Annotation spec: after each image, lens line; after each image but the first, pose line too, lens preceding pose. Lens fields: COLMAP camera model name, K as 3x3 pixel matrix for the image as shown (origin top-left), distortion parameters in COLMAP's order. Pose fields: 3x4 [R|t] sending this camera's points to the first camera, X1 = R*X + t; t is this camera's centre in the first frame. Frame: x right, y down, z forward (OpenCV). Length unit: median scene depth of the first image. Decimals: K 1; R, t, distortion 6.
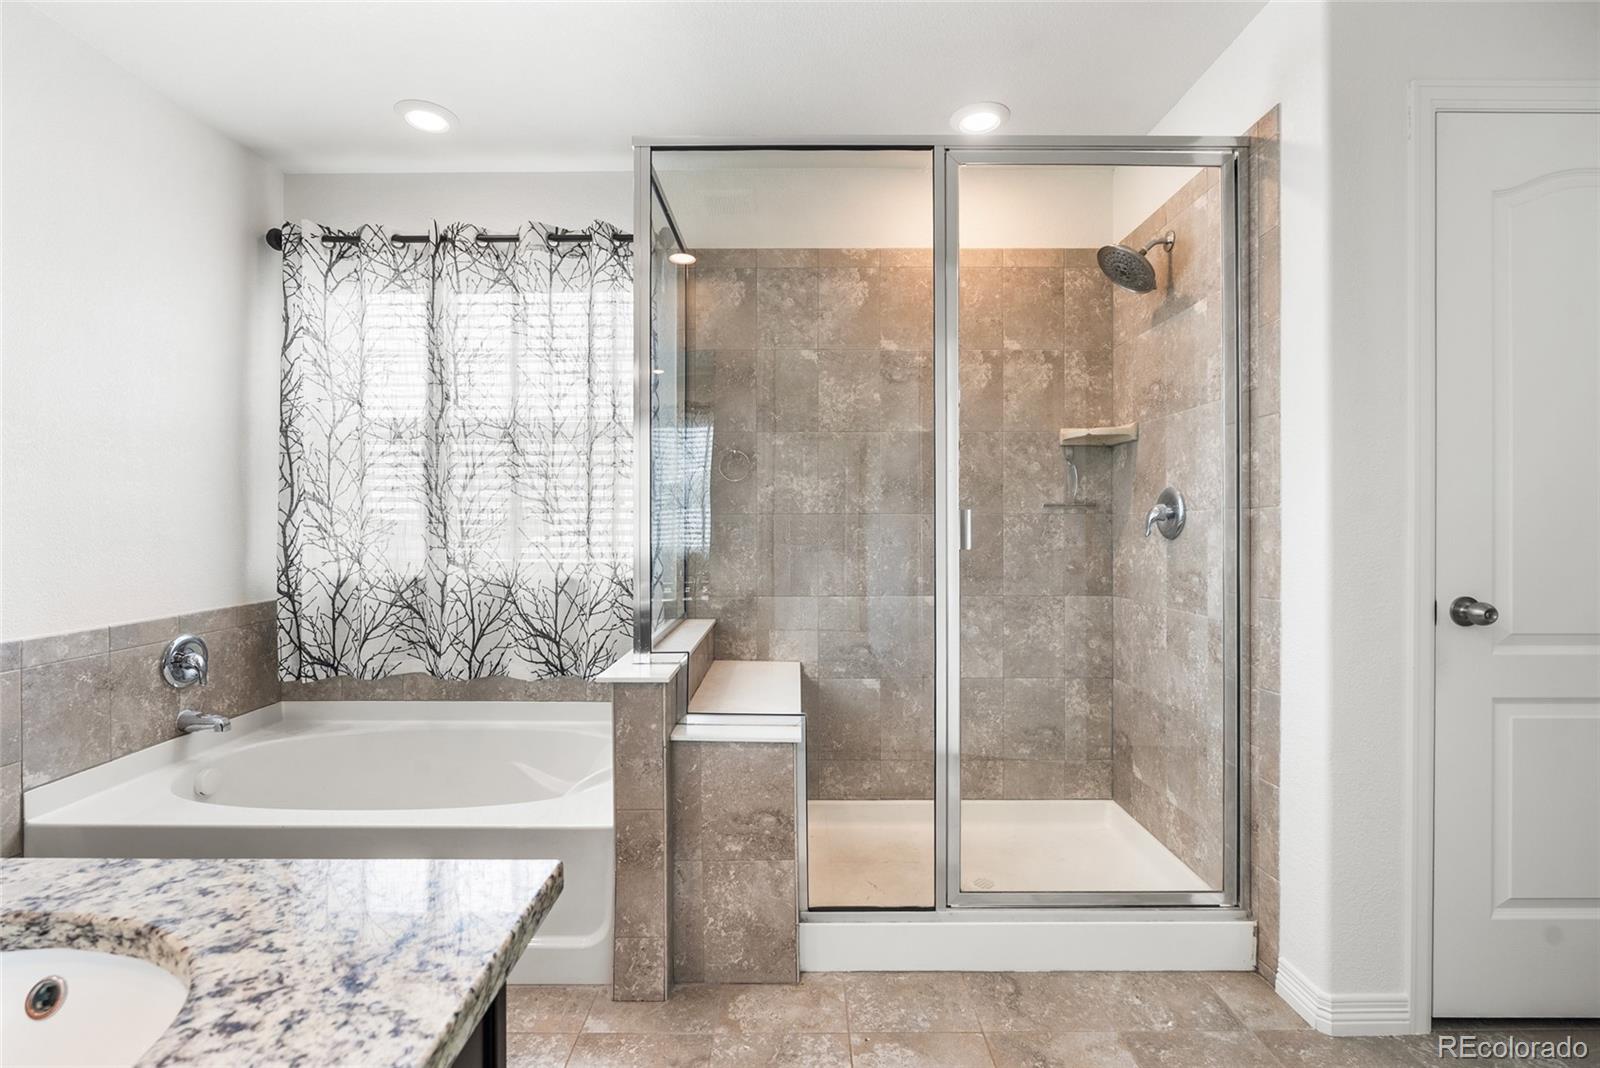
lens RADIAL K [[714.4, 0, 797.7], [0, 714.4, 523.3], [0, 0, 1]] dist [-0.000937, 0.000038]
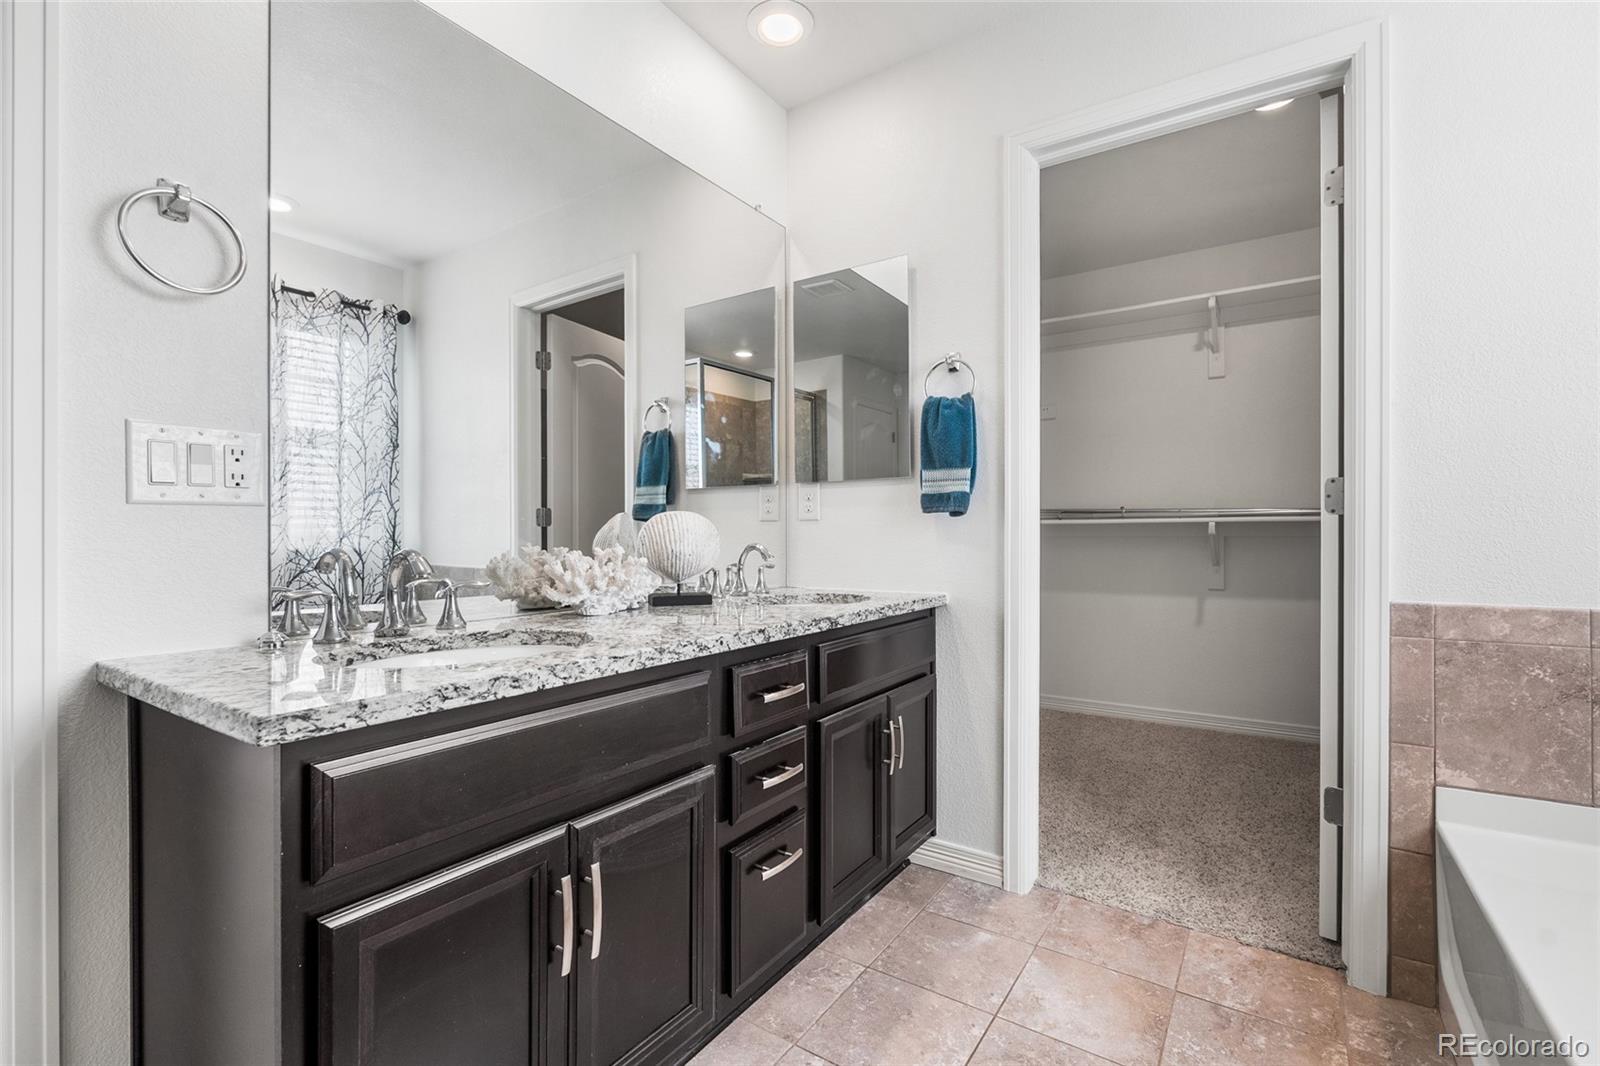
lens RADIAL K [[705.0, 0, 800.0], [0, 705.0, 533.0], [0, 0, 1]] dist [-0.007180, -0.000374]
pose [[-0.554376, -0.000690, -0.832266, 0.013542], [0.002341, 0.999994, -0.002388, 0.055224], [0.832263, -0.003272, -0.554372, 0.582886]]
